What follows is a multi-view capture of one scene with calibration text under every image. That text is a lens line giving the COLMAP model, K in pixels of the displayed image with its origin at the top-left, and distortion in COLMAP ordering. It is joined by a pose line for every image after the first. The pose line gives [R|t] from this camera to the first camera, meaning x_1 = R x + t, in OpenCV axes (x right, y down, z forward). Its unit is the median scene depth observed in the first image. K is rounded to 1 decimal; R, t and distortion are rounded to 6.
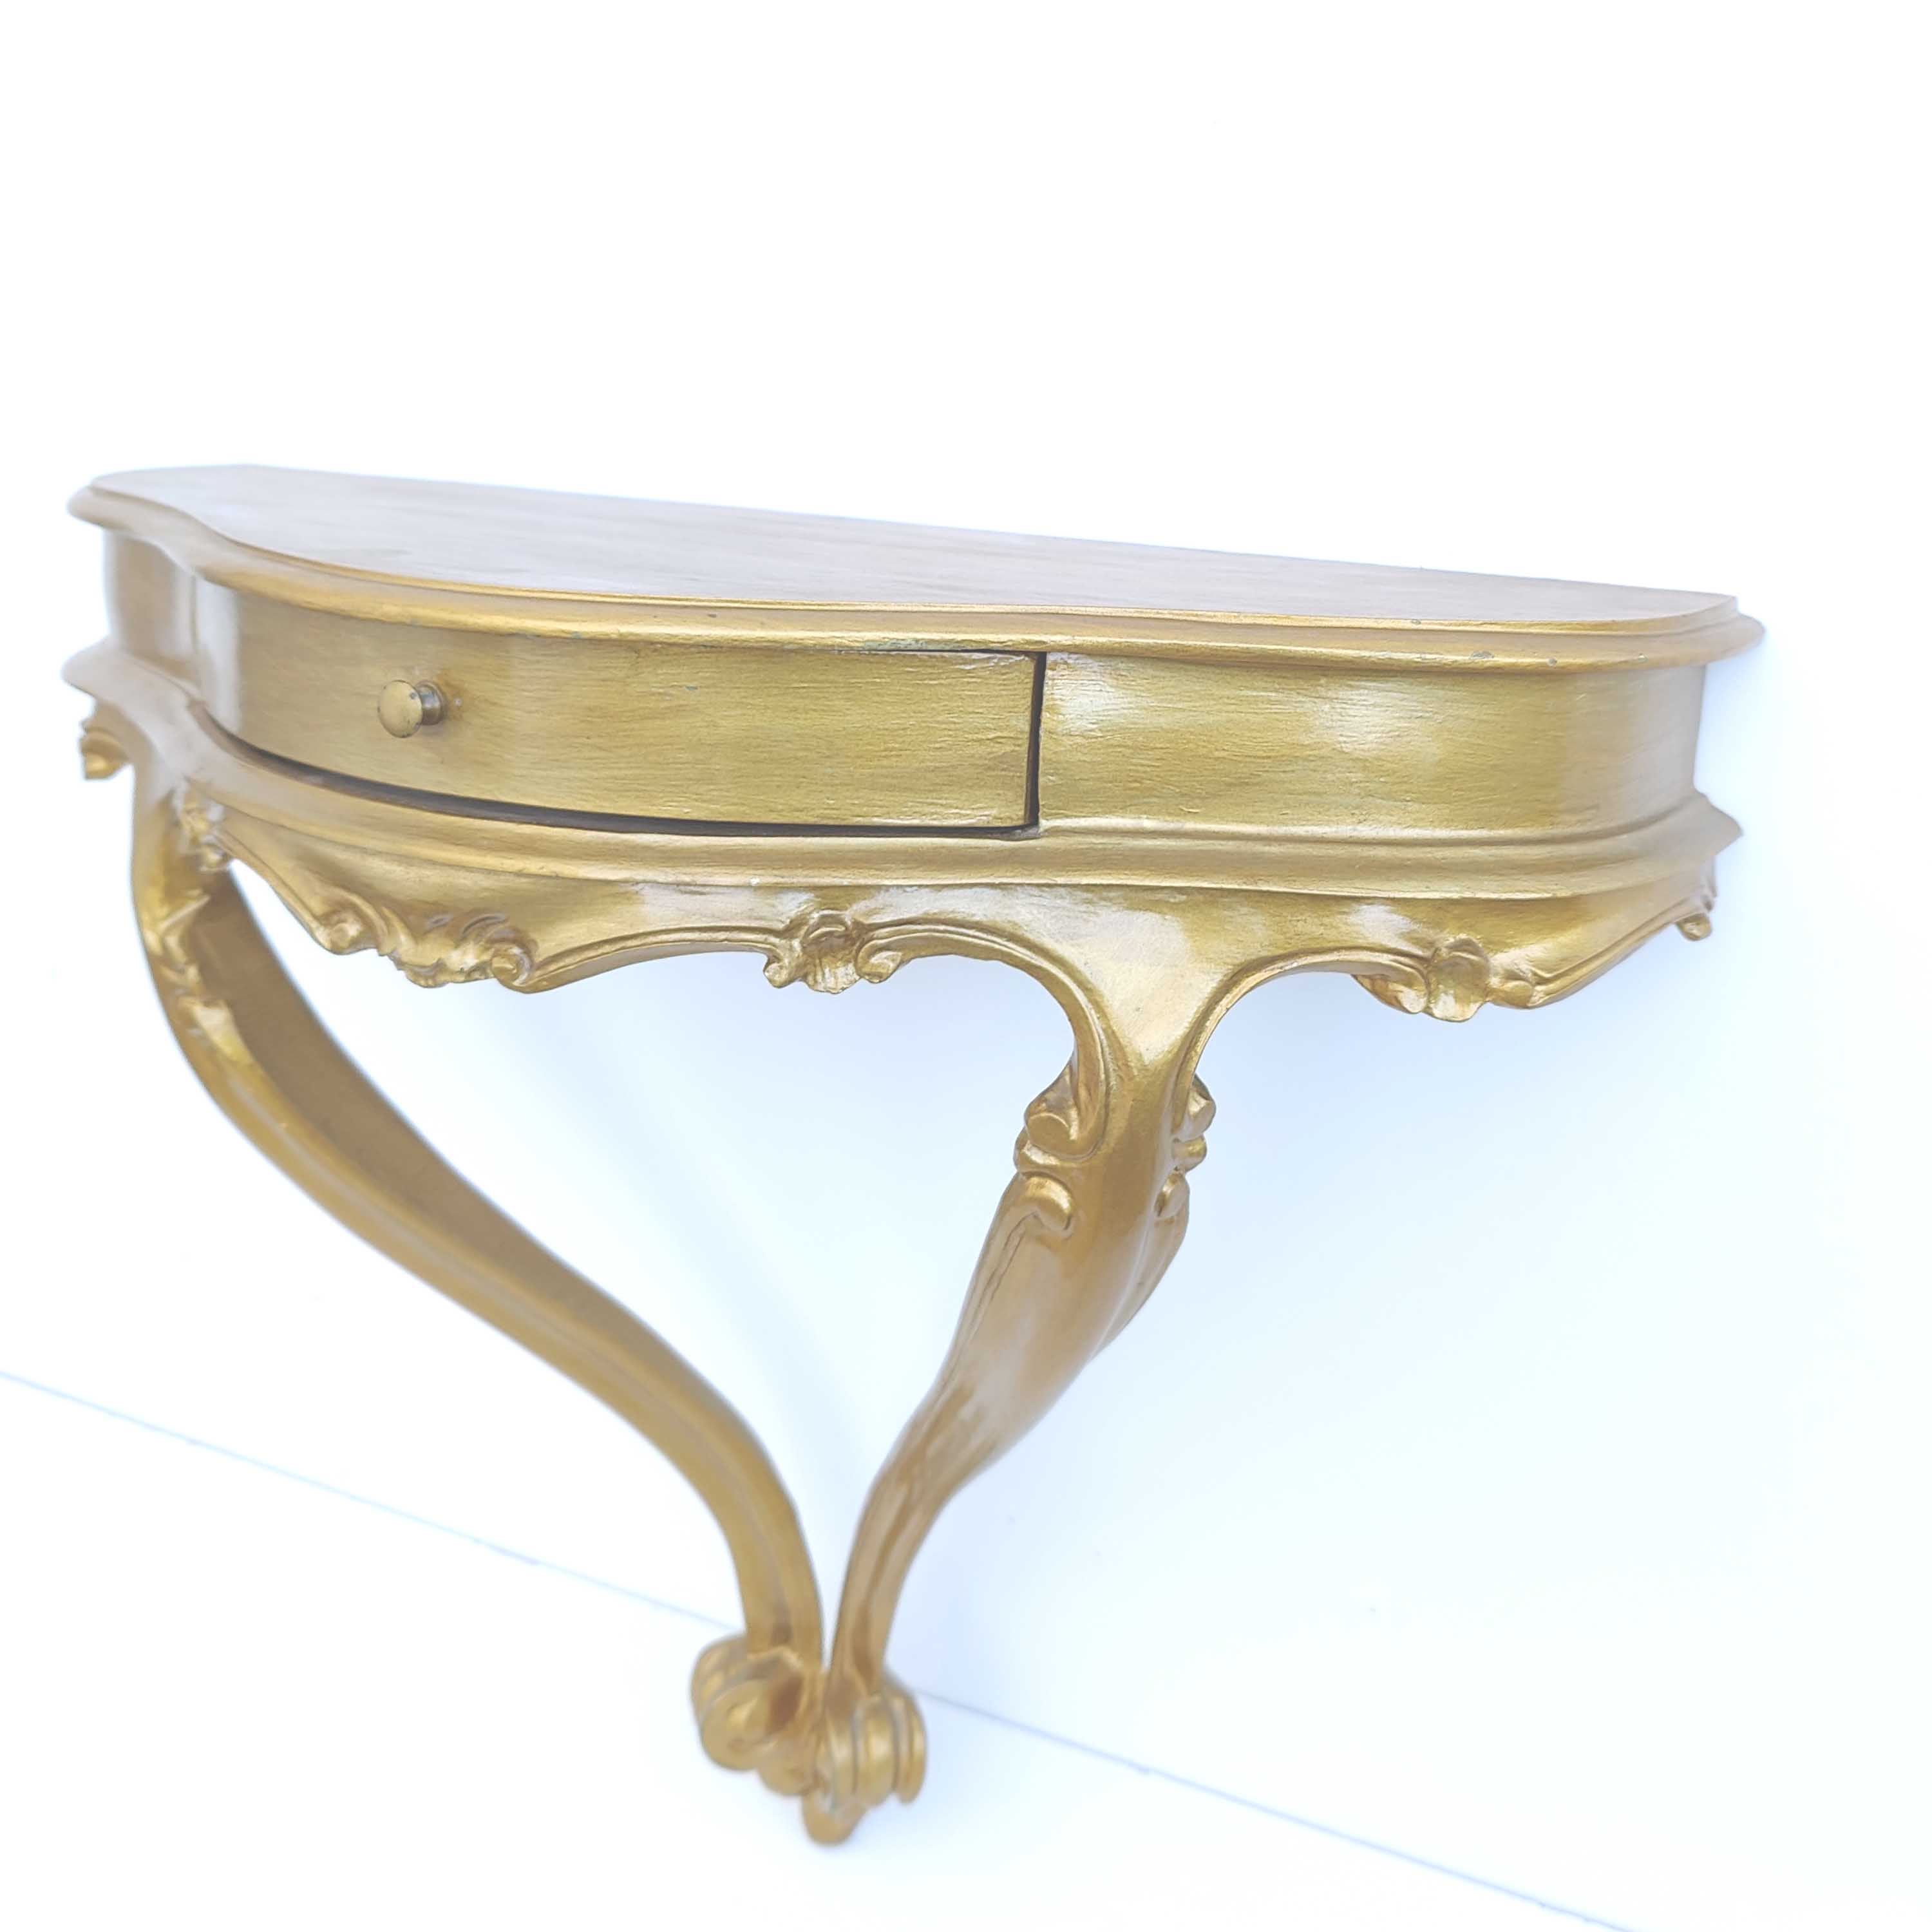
lens RADIAL K [[1605.7, 0, 966.0], [0, 1605.7, 966.0], [0, 0, 1]] dist [0.002649, -0.000347]
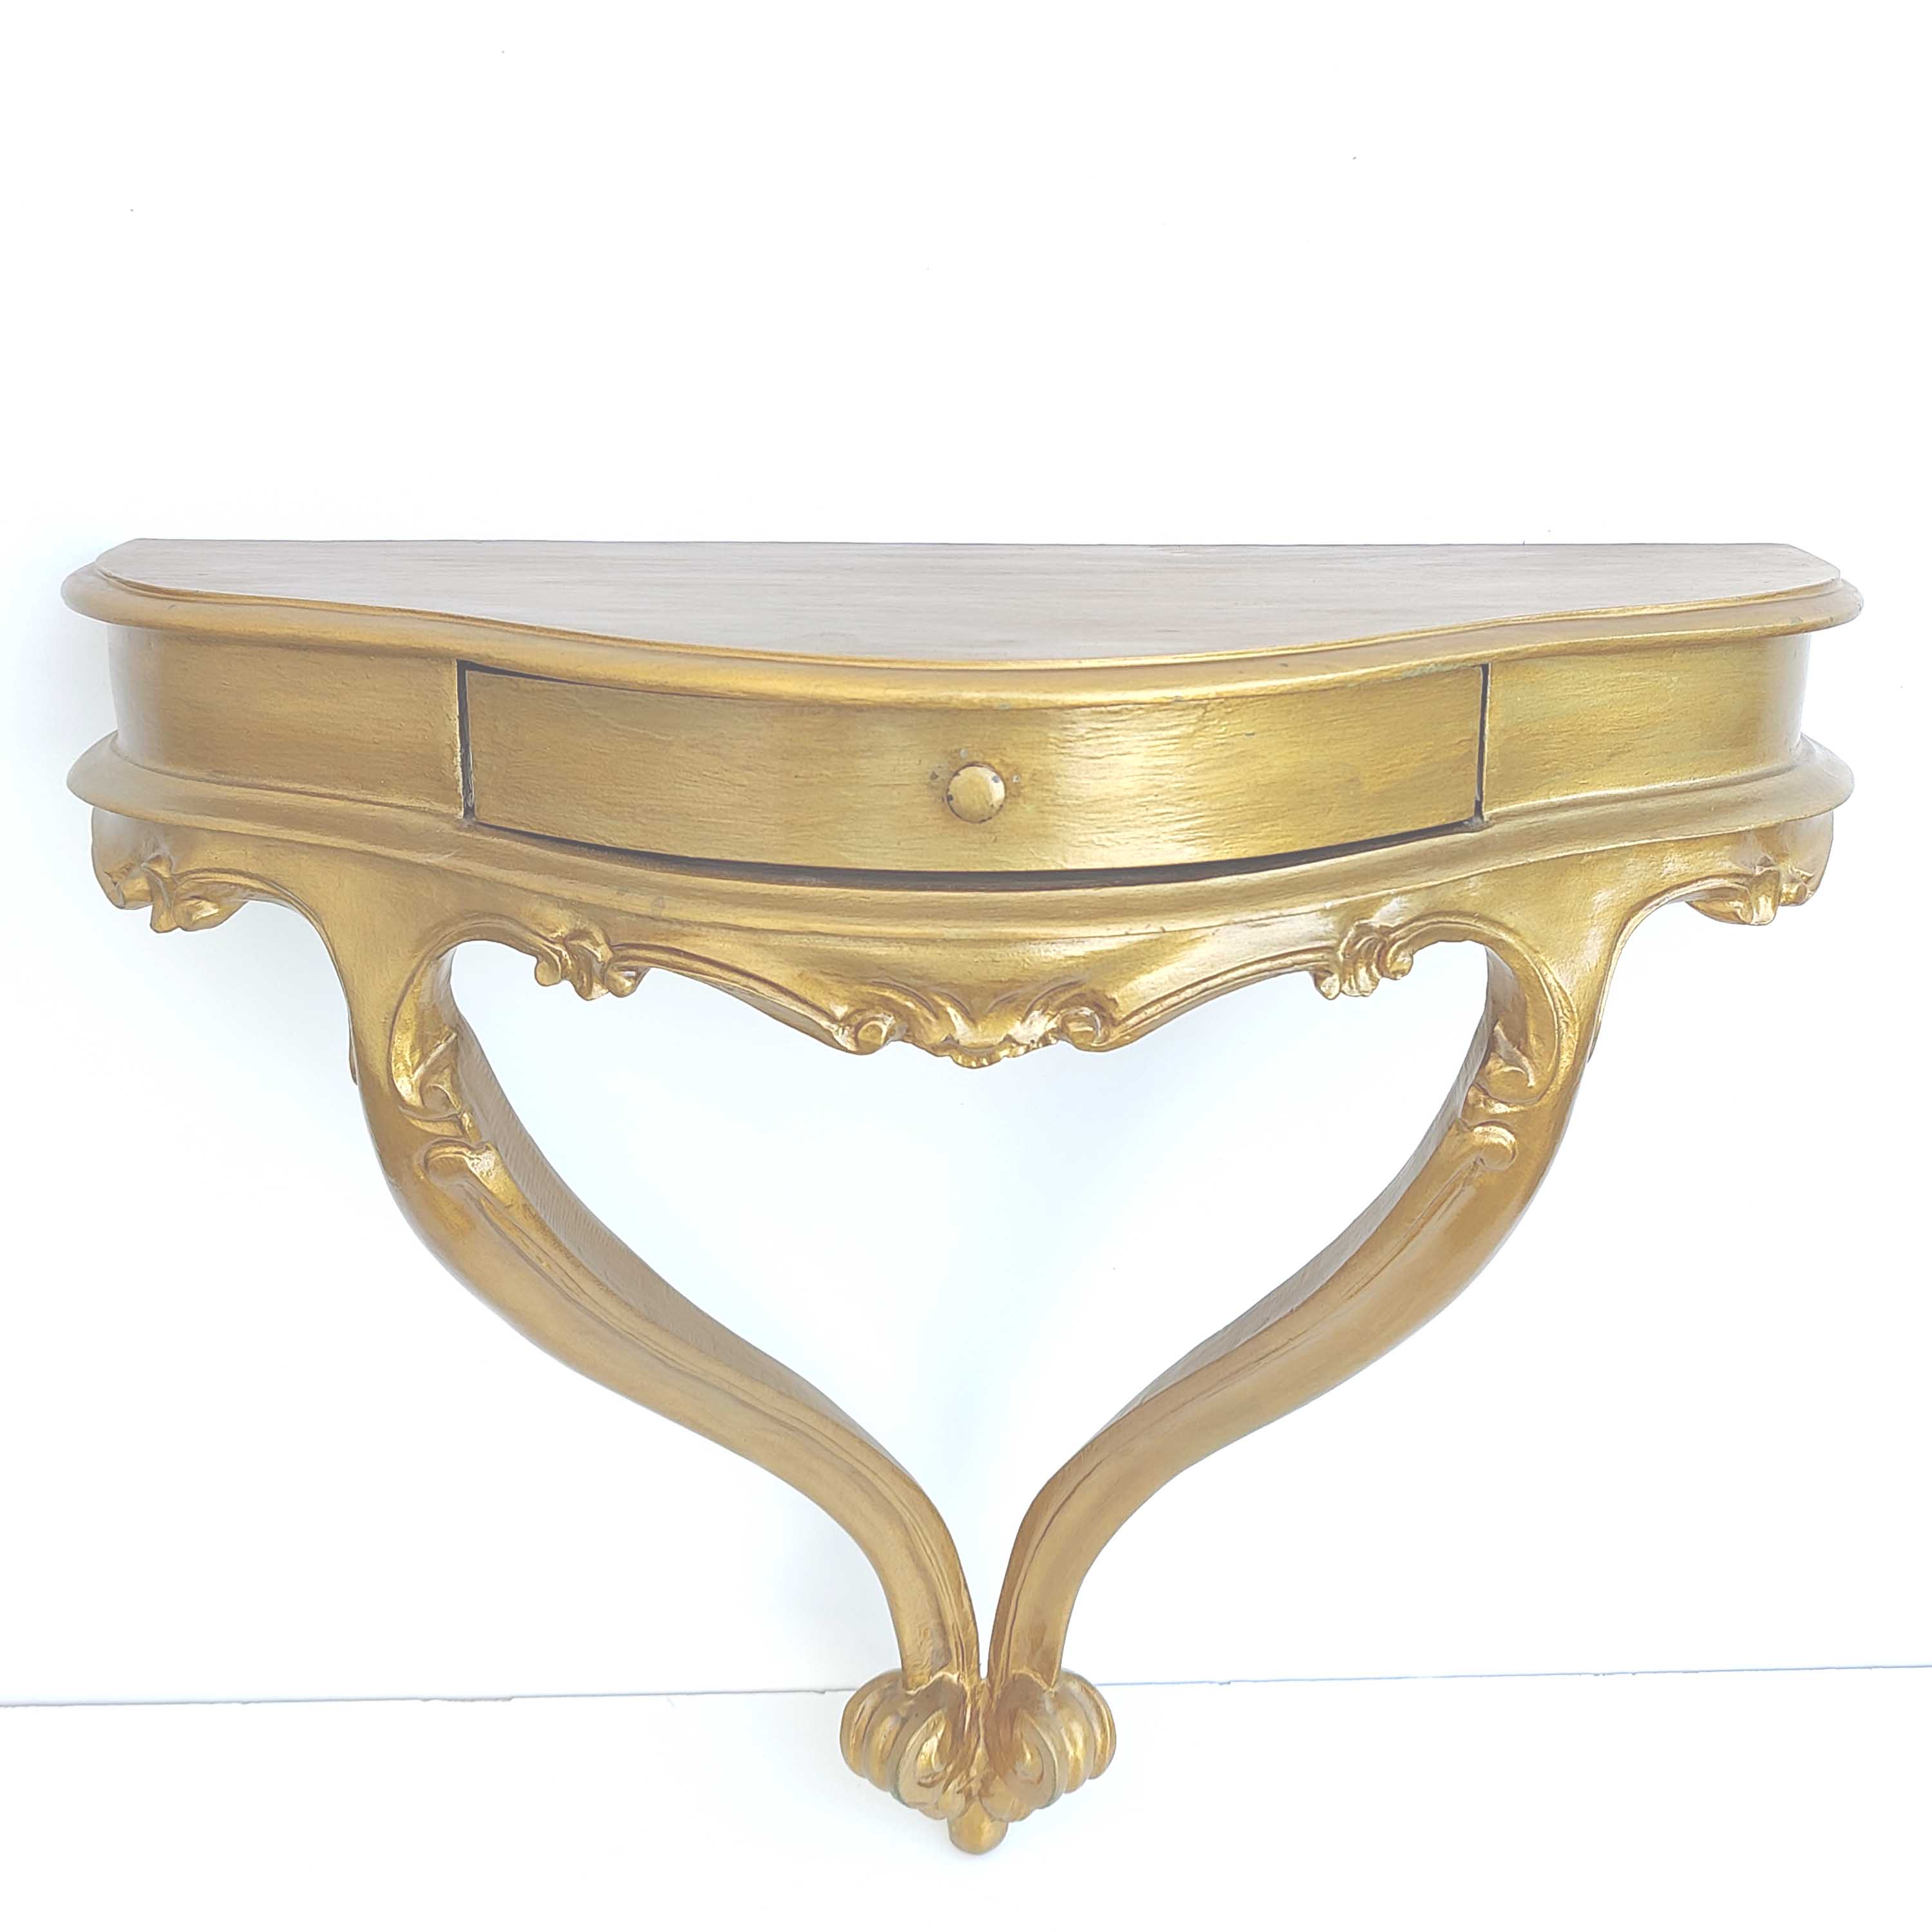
lens RADIAL K [[1703.2, 0, 795.6], [0, 1703.2, 965.4], [0, 0, 1]] dist [0.007359, 0.000587]
pose [[0.925950, -0.177362, 0.333406, -0.809685], [0.172649, 0.984001, 0.043972, -0.118638], [-0.335871, 0.016847, 0.941757, 0.043887]]
